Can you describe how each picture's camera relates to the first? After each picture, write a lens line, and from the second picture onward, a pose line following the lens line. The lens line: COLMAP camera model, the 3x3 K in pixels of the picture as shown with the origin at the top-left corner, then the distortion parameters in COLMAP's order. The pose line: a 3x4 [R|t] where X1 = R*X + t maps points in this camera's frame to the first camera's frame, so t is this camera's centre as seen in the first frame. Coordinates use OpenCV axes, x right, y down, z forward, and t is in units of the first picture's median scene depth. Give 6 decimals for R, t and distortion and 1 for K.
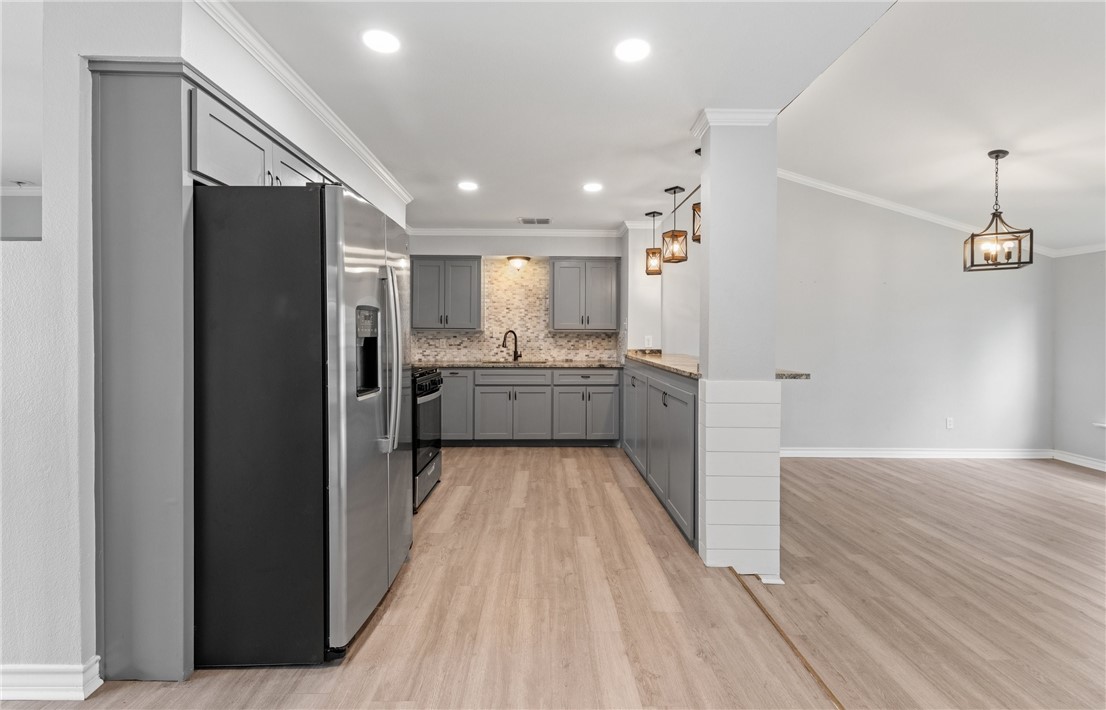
lens RADIAL K [[473.4, 0, 552.9], [0, 473.4, 341.4], [0, 0, 1]] dist [-0.000091, -0.009212]
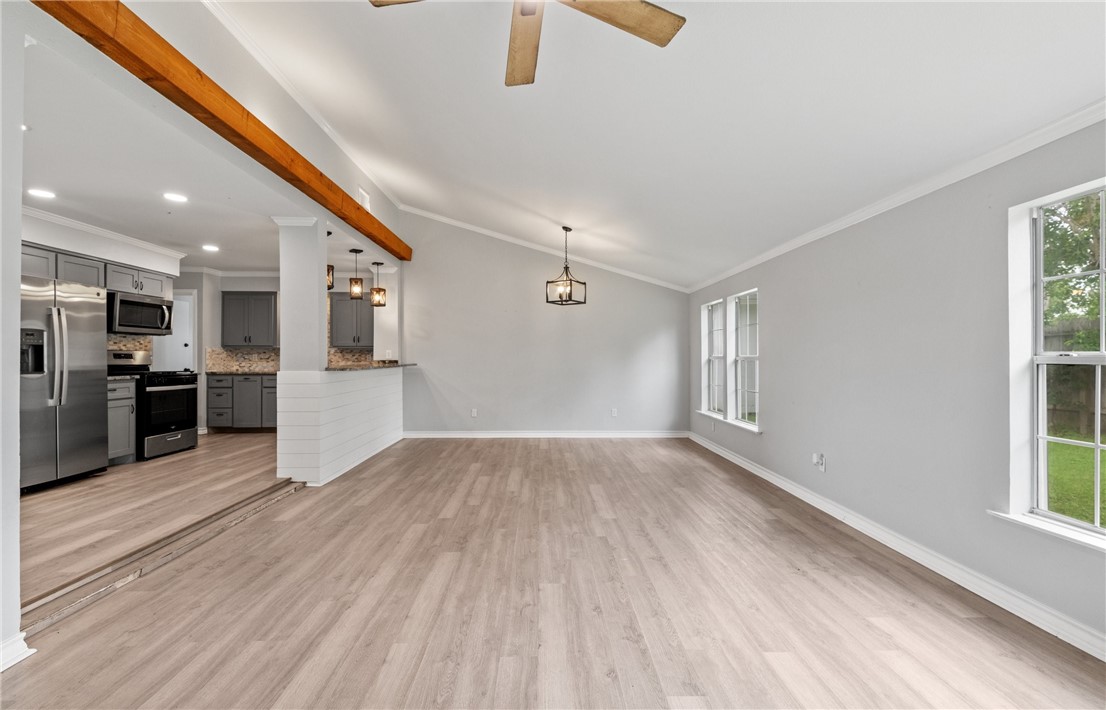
lens RADIAL K [[458.4, 0, 553.0], [0, 458.4, 355.0], [0, 0, 1]] dist [-0.000334, 0.000004]
pose [[0.999134, -0.003756, 0.041446, 0.614734], [0.004544, 0.999810, -0.018949, 0.028674], [-0.041367, 0.019121, 0.998961, -0.350941]]
